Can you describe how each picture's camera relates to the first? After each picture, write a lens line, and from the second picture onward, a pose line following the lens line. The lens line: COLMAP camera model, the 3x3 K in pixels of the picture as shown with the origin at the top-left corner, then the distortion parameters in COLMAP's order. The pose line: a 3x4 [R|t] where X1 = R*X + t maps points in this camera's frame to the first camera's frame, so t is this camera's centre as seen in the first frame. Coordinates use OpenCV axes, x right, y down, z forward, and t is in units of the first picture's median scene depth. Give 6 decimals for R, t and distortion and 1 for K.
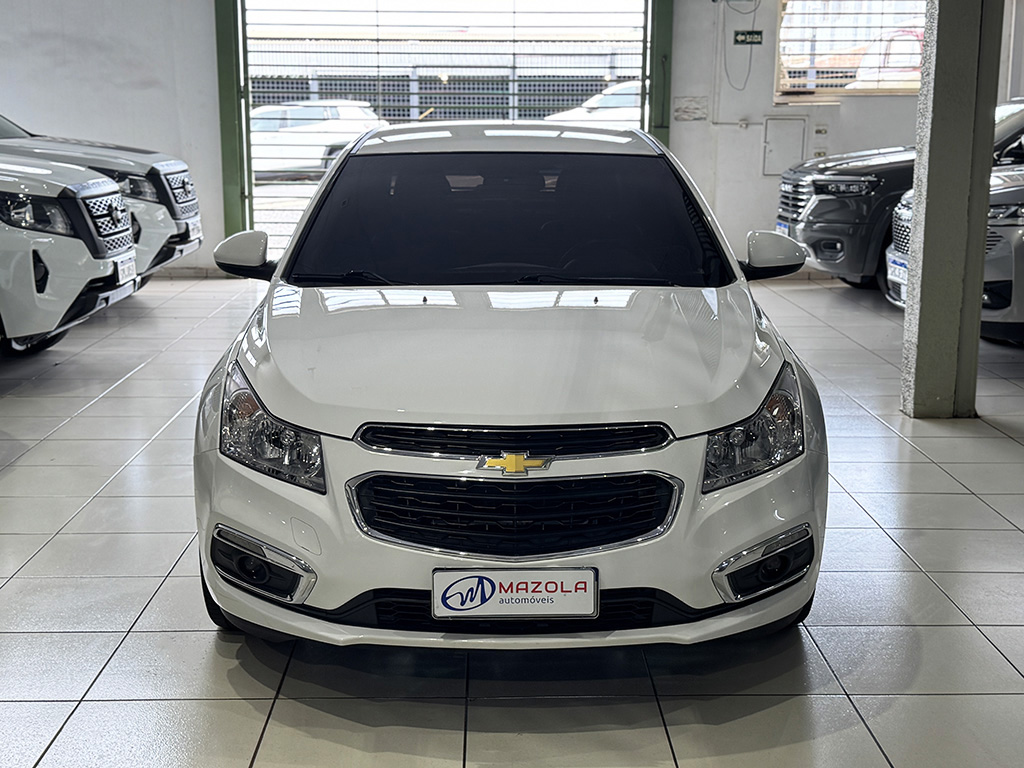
lens RADIAL K [[1421.1, 0, 512.0], [0, 1421.1, 384.0], [0, 0, 1]] dist [0.122020, 0.024717]
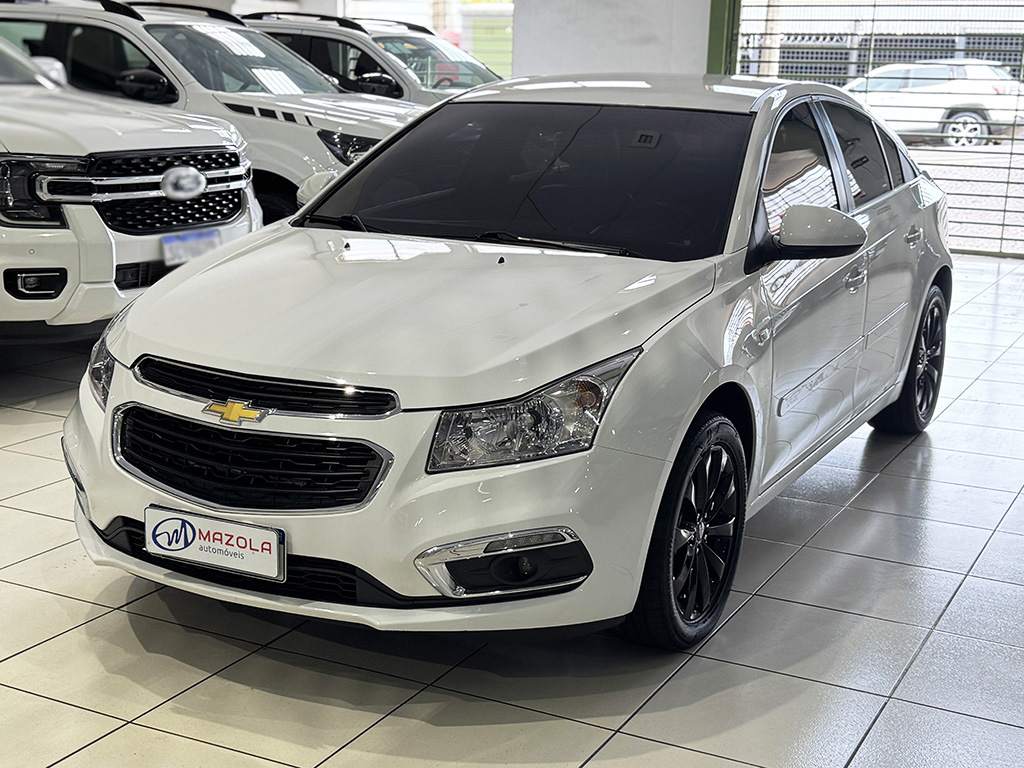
lens RADIAL K [[1438.7, 0, 512.0], [0, 1438.7, 384.0], [0, 0, 1]] dist [0.120539, 0.068734]
pose [[0.878617, 0.122904, -0.461440, 0.615080], [-0.112417, 0.992389, 0.050271, -0.033982], [0.464106, 0.007705, 0.885746, 0.205778]]
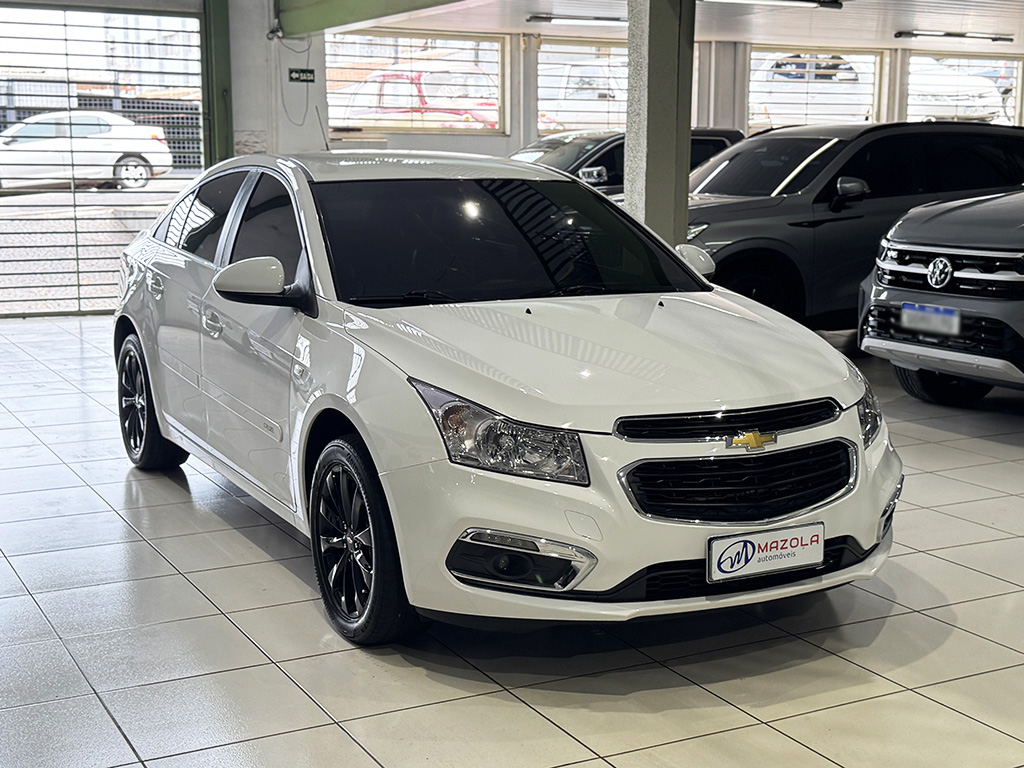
lens RADIAL K [[1421.1, 0, 512.0], [0, 1421.1, 384.0], [0, 0, 1]] dist [0.122020, 0.024717]
pose [[0.893033, -0.072414, 0.444127, -0.672503], [0.083572, 0.996486, -0.005568, 0.000116], [-0.442164, 0.042089, 0.895946, 0.045415]]
